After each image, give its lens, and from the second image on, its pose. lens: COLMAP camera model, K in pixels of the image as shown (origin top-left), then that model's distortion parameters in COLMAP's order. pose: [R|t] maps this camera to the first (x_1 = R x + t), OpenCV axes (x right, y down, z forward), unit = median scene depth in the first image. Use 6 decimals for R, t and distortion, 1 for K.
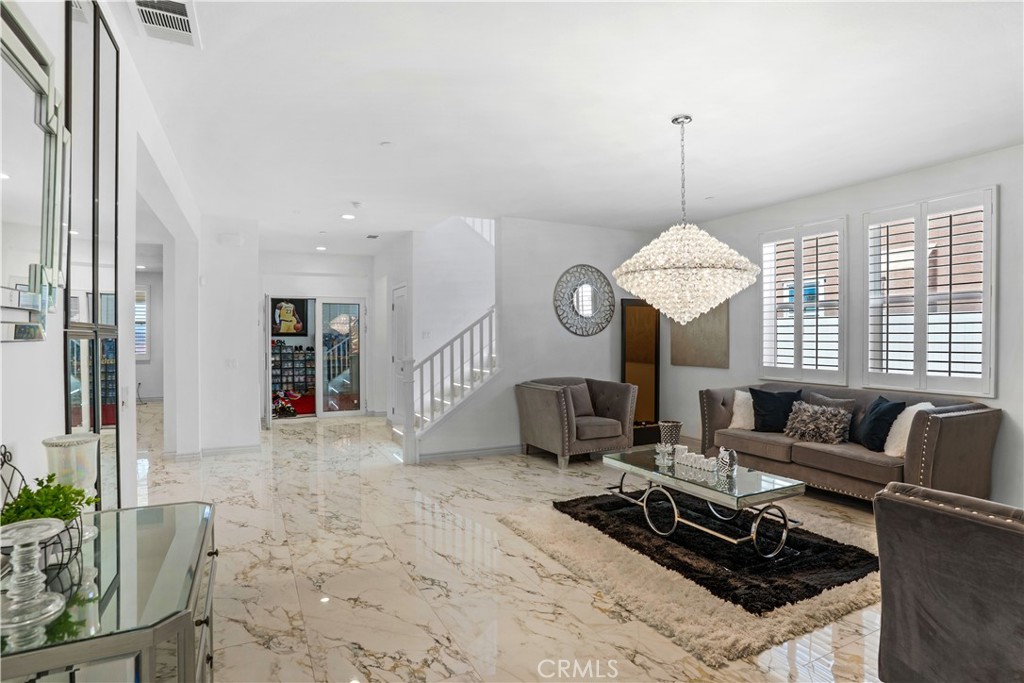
lens RADIAL K [[504.8, 0, 509.2], [0, 504.8, 337.7], [0, 0, 1]] dist [0.003269, 0.000957]
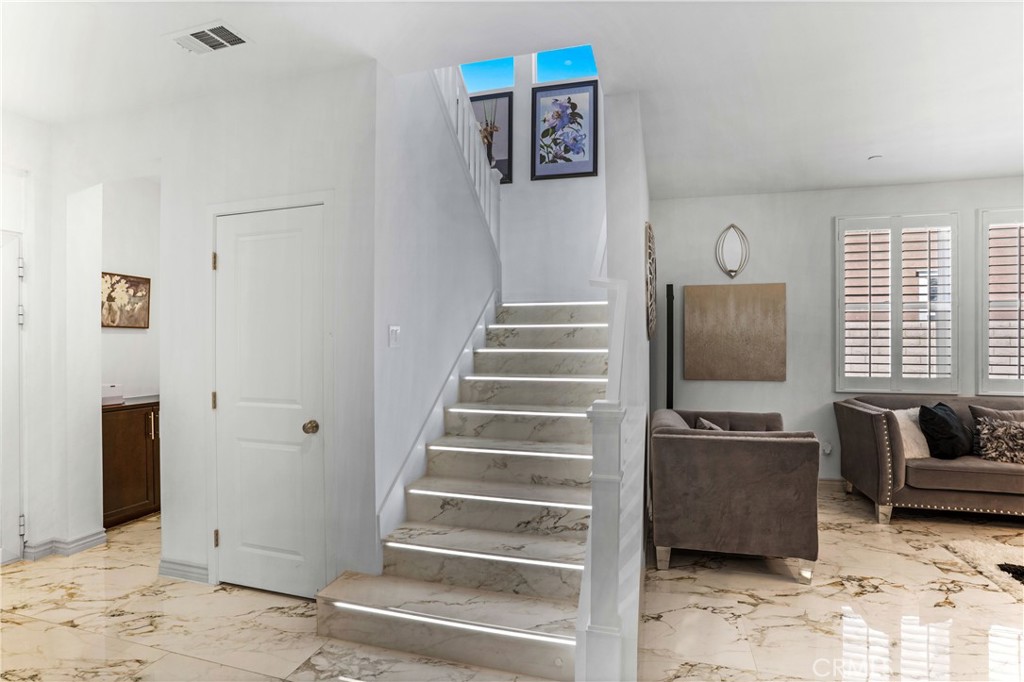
lens RADIAL K [[504.8, 0, 512.3], [0, 504.8, 342.6], [0, 0, 1]] dist [0.003269, 0.000957]
pose [[0.679972, -0.002098, 0.733235, -0.523965], [0.001604, 0.999998, 0.001373, -0.002284], [-0.733236, 0.000242, 0.679974, 0.880376]]
